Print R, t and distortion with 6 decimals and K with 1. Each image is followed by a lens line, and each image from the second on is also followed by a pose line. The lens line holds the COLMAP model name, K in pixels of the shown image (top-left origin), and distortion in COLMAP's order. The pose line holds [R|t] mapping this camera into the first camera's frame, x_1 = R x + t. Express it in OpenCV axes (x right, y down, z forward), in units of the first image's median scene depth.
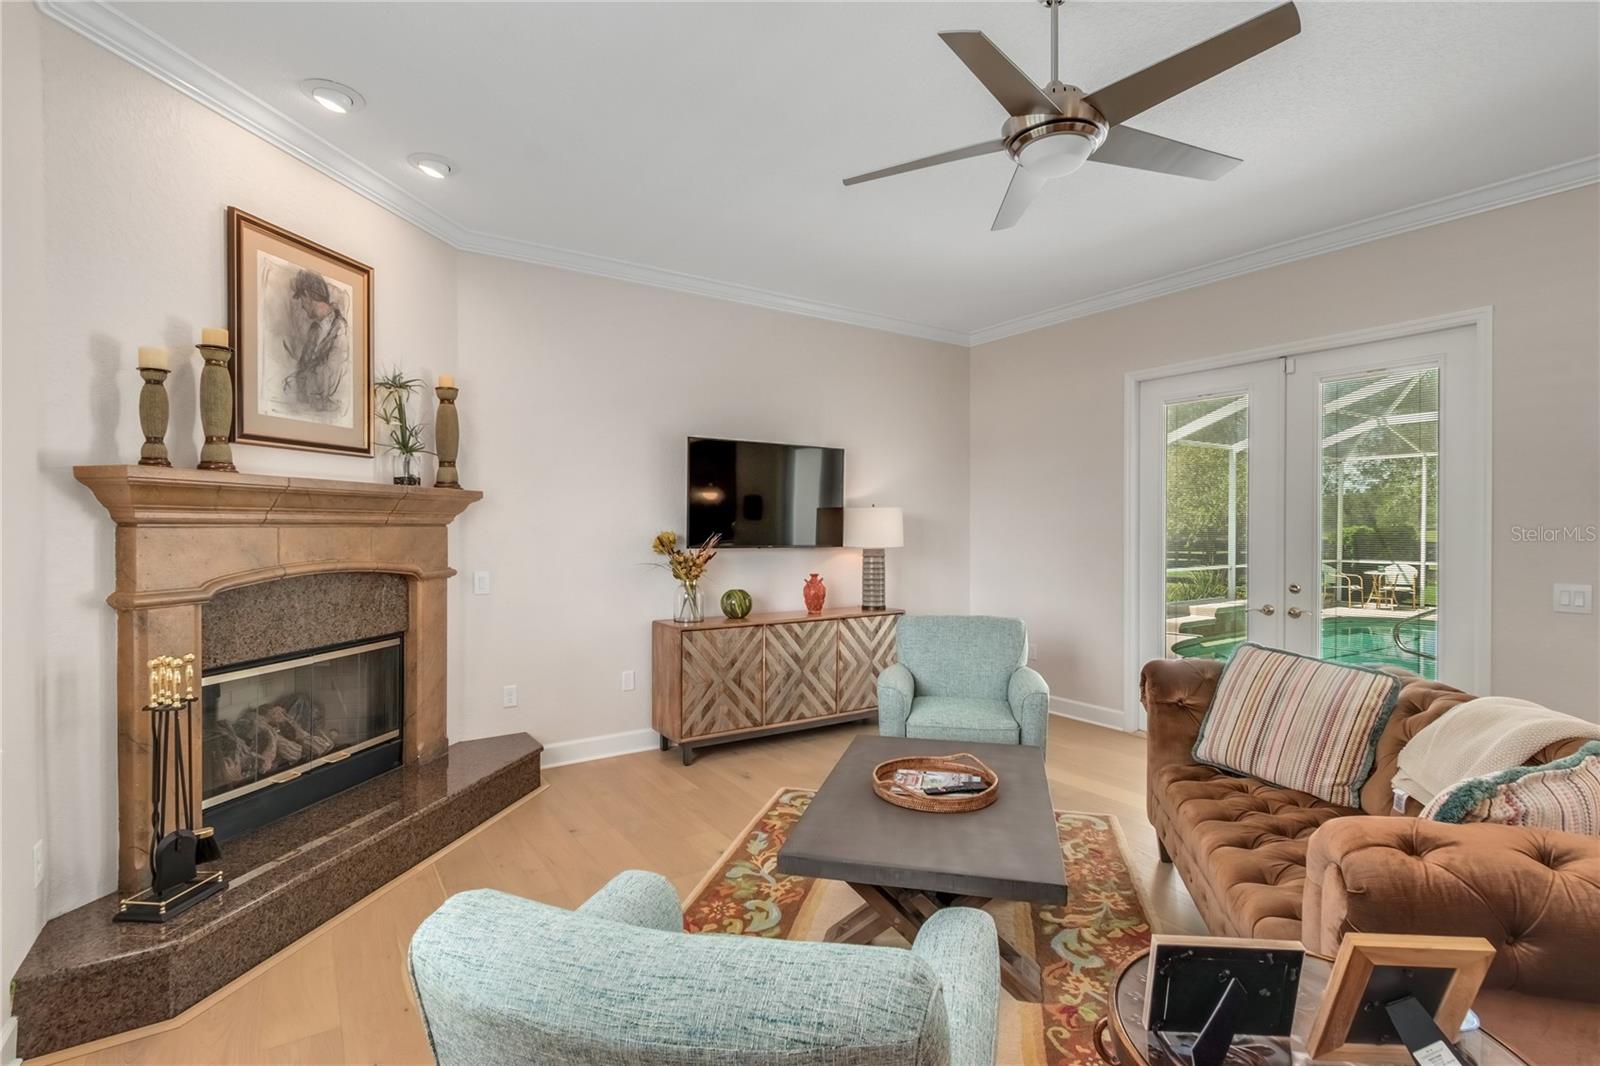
lens RADIAL K [[768.1, 0, 828.4], [0, 768.1, 526.1], [0, 0, 1]] dist [0.003247, -0.003899]
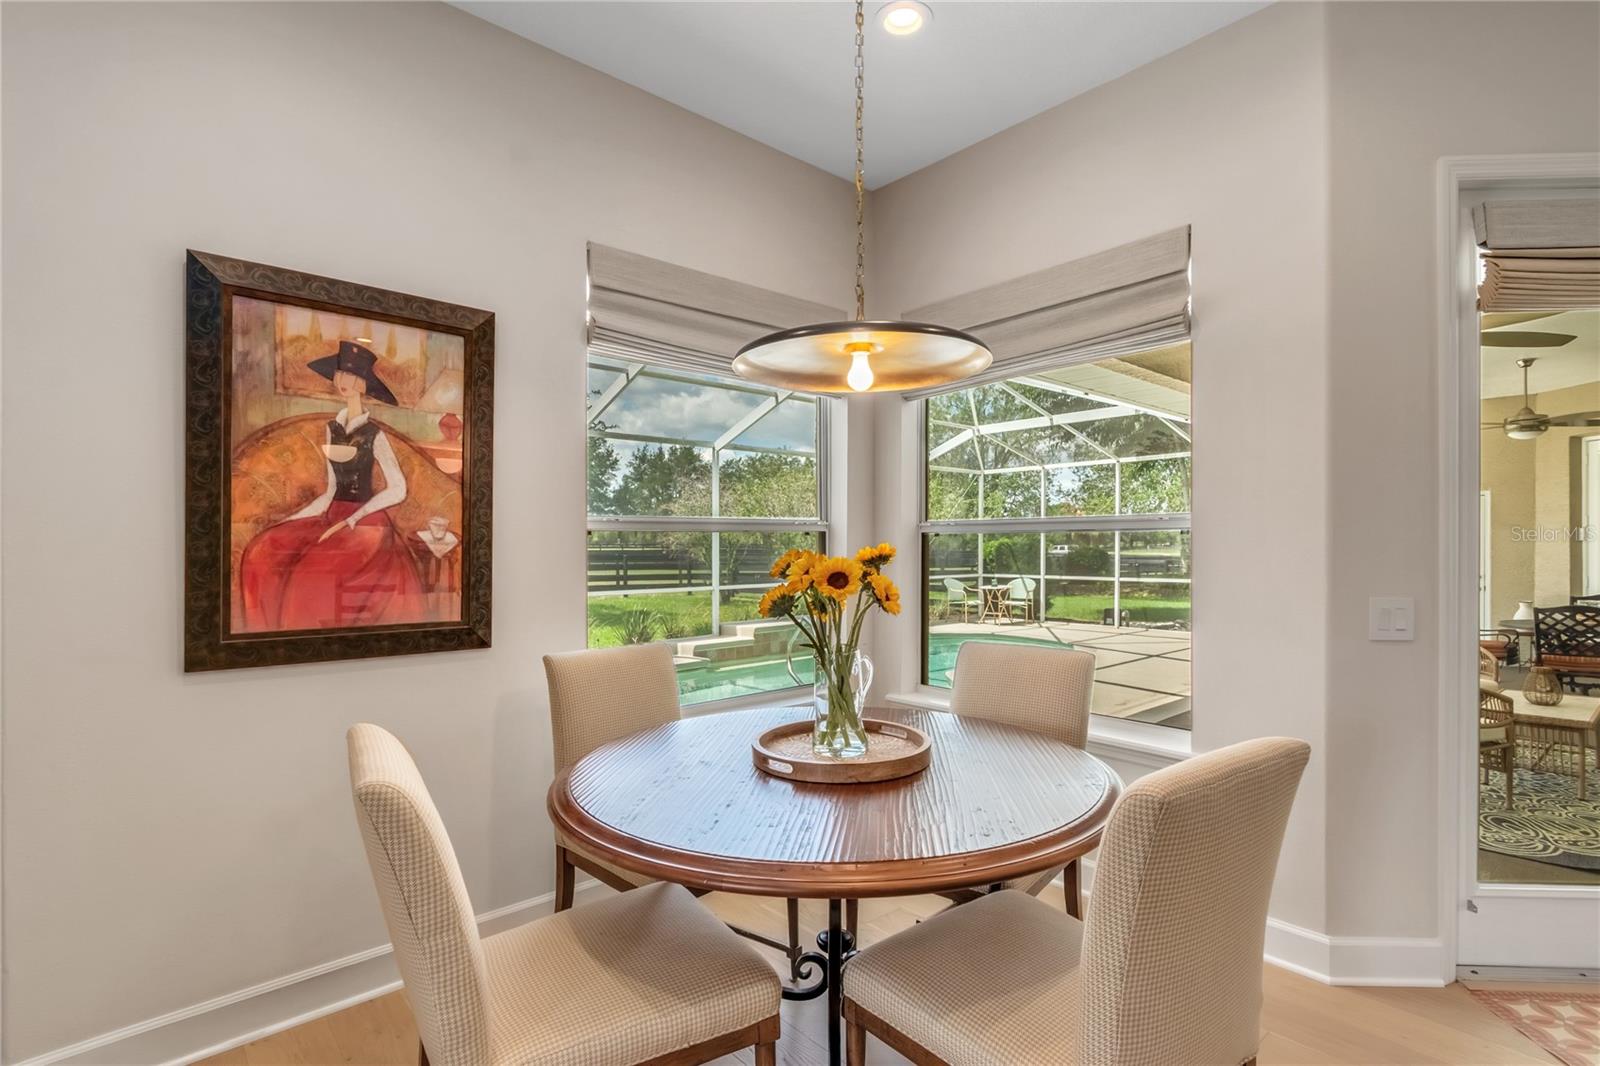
lens RADIAL K [[768.1, 0, 799.1], [0, 768.1, 546.2], [0, 0, 1]] dist [0.003247, -0.003899]
pose [[0.993871, -0.004465, 0.110458, 1.546396], [0.004242, 0.999988, 0.002250, 0.027747], [-0.110466, -0.001768, 0.993878, 0.264041]]
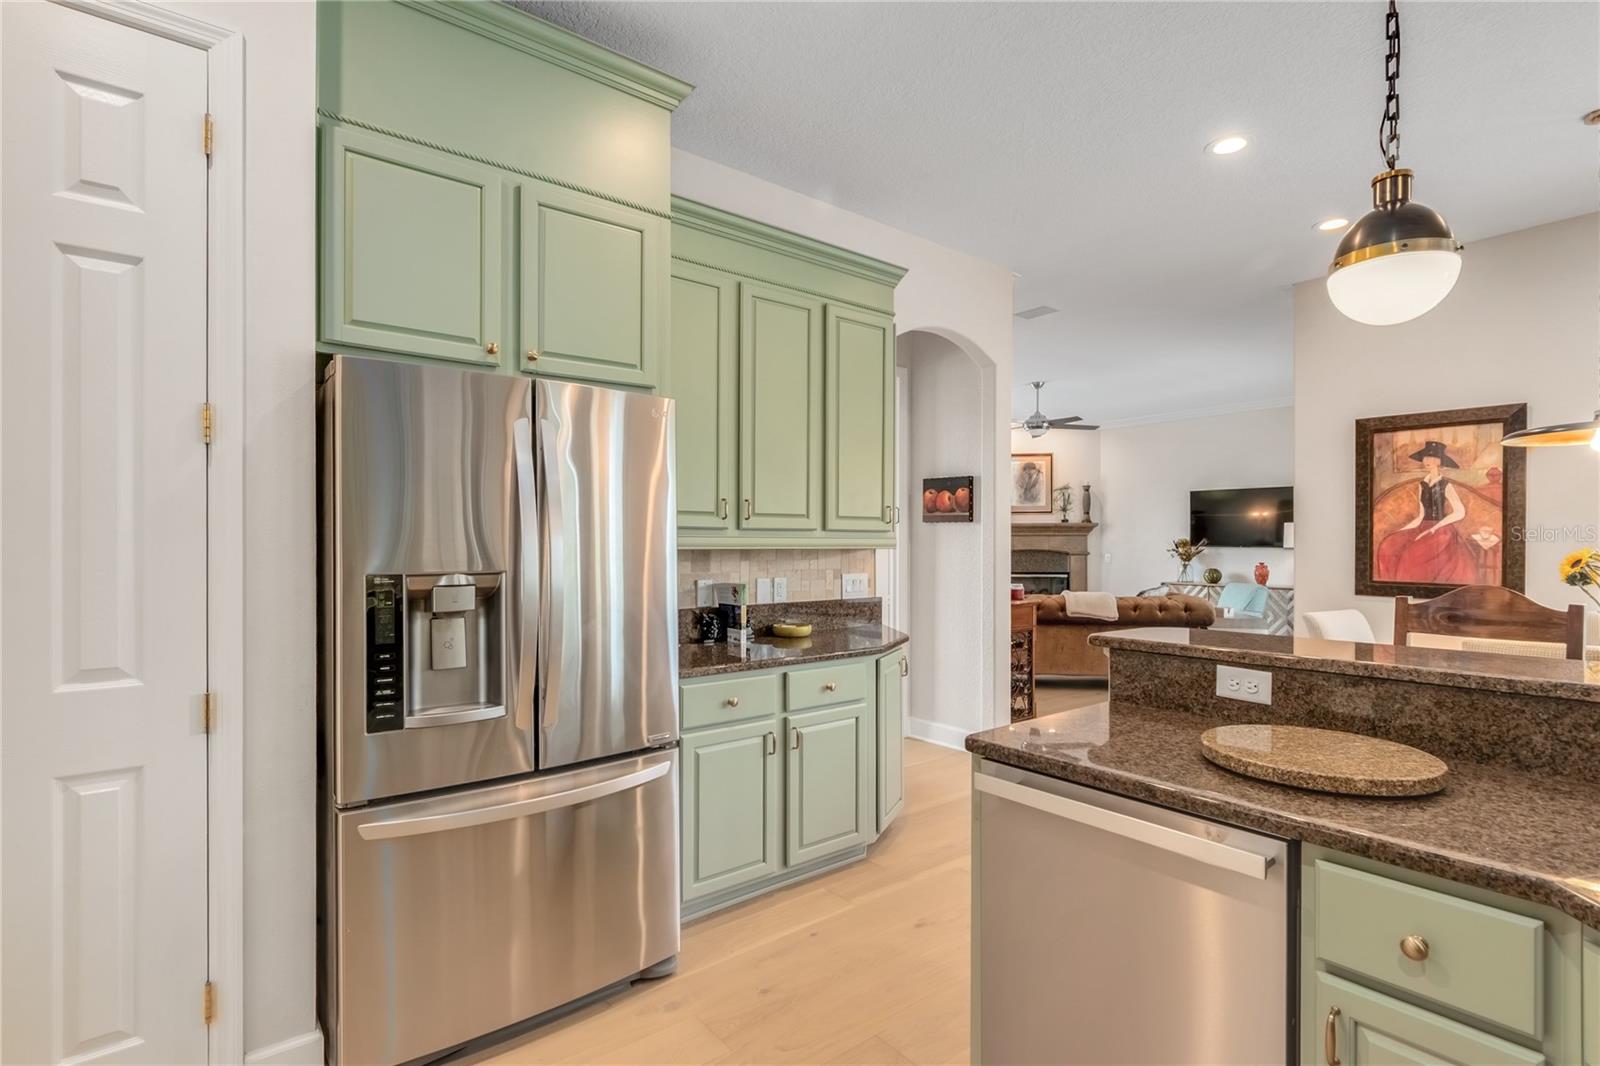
lens RADIAL K [[768.1, 0, 802.1], [0, 768.1, 547.1], [0, 0, 1]] dist [0.003247, -0.003899]
pose [[0.052943, 0.004804, -0.998586, 2.465877], [0.000489, 0.999988, 0.004836, 0.028151], [0.998597, -0.000744, 0.052940, -0.173079]]
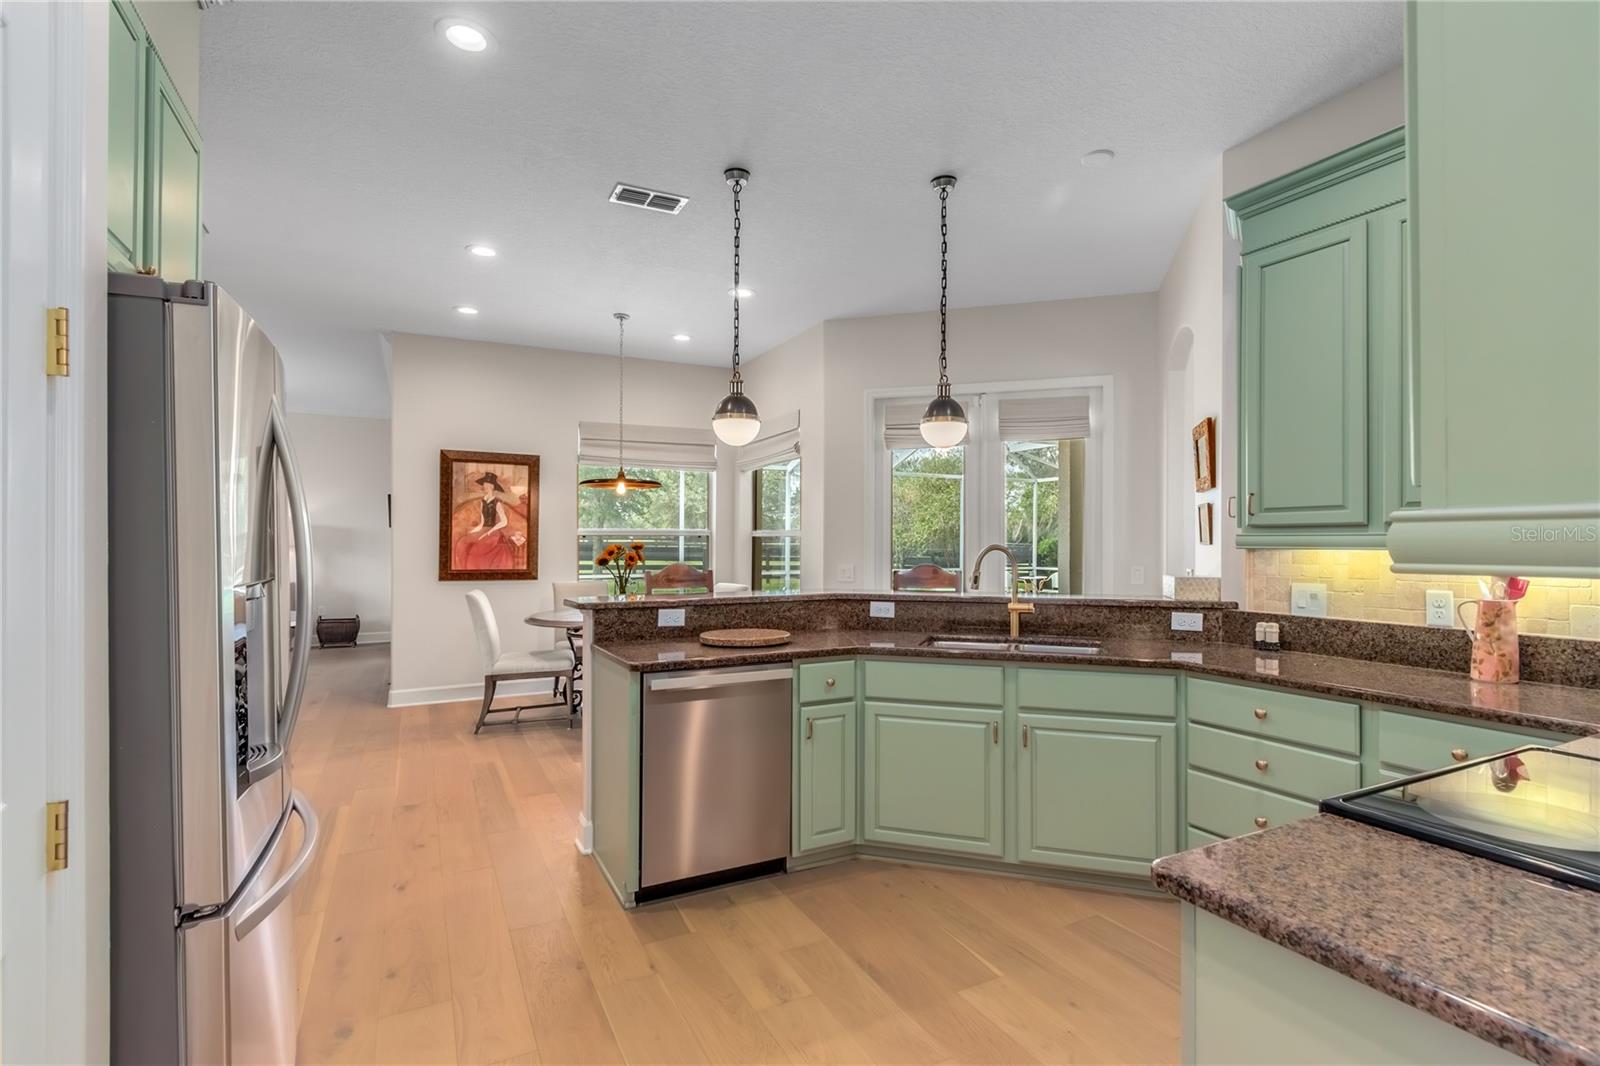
lens RADIAL K [[768.1, 0, 807.3], [0, 768.1, 532.3], [0, 0, 1]] dist [0.003247, -0.003899]
pose [[0.989804, -0.001616, -0.142430, 2.276033], [0.000077, 0.999942, -0.010808, 0.024817], [0.142439, 0.010687, 0.989746, -0.792610]]
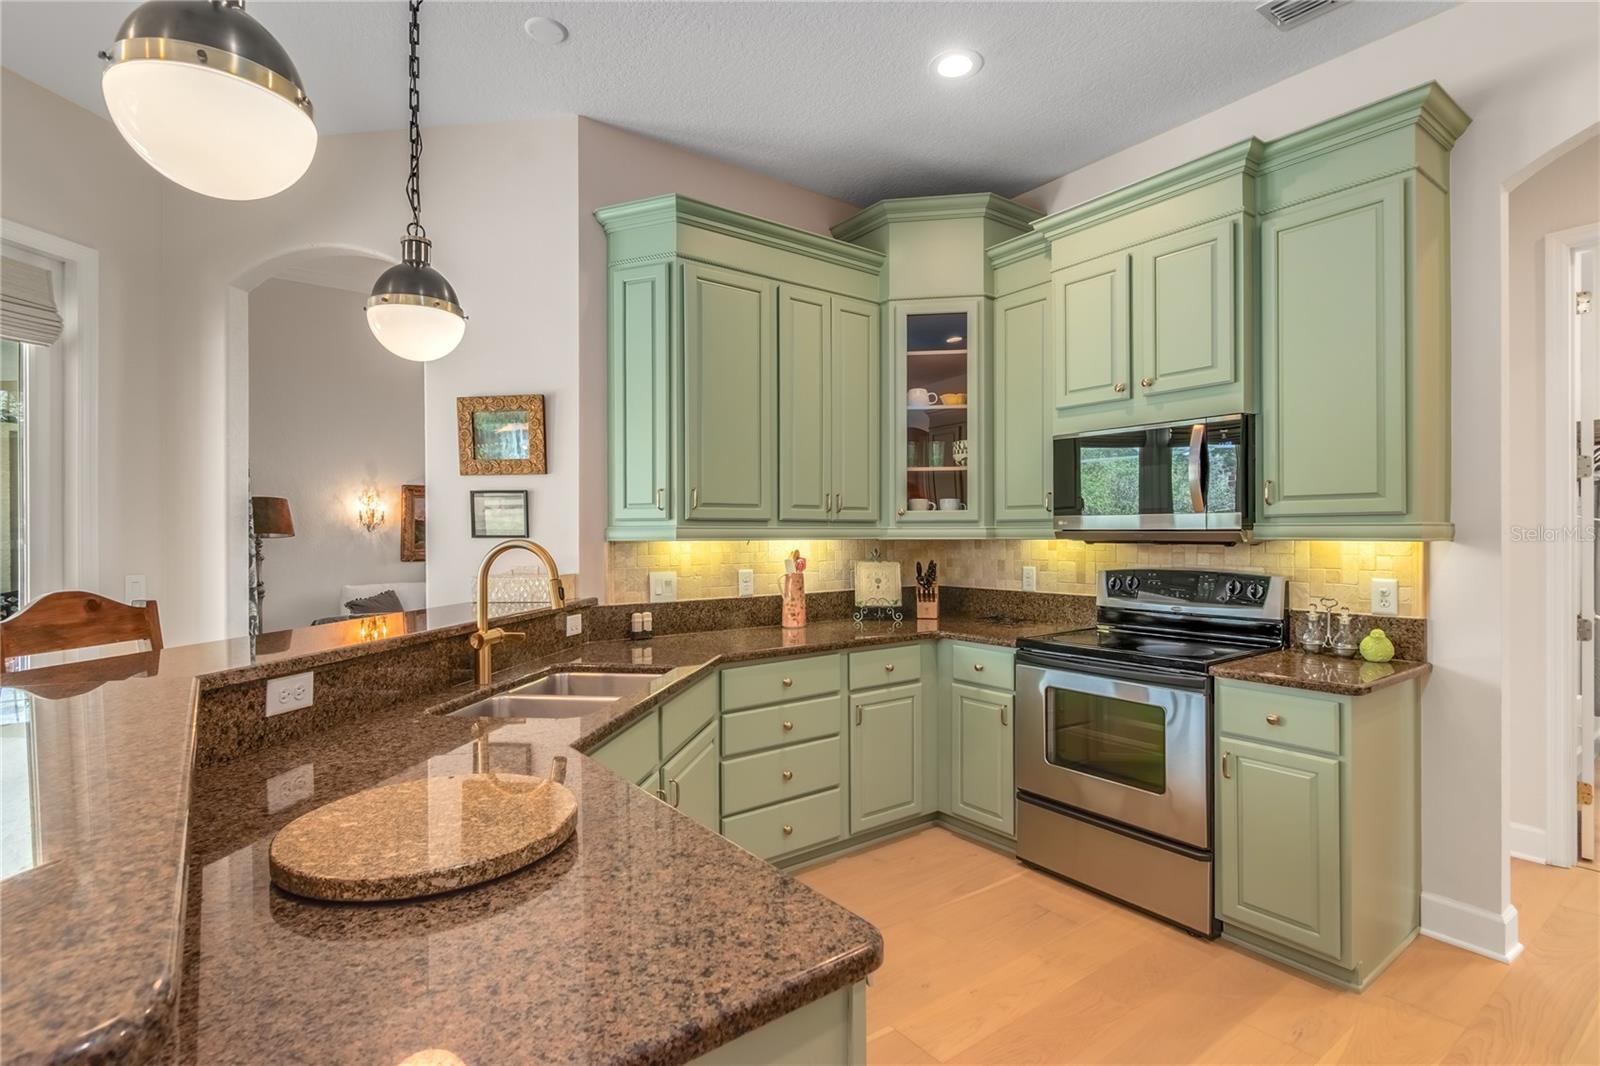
lens RADIAL K [[768.1, 0, 811.0], [0, 768.1, 531.1], [0, 0, 1]] dist [0.003247, -0.003899]
pose [[-0.026720, 0.003313, 0.999637, 1.756878], [0.002863, 0.999991, -0.003238, 0.025846], [-0.999639, 0.002775, -0.026729, -0.018849]]
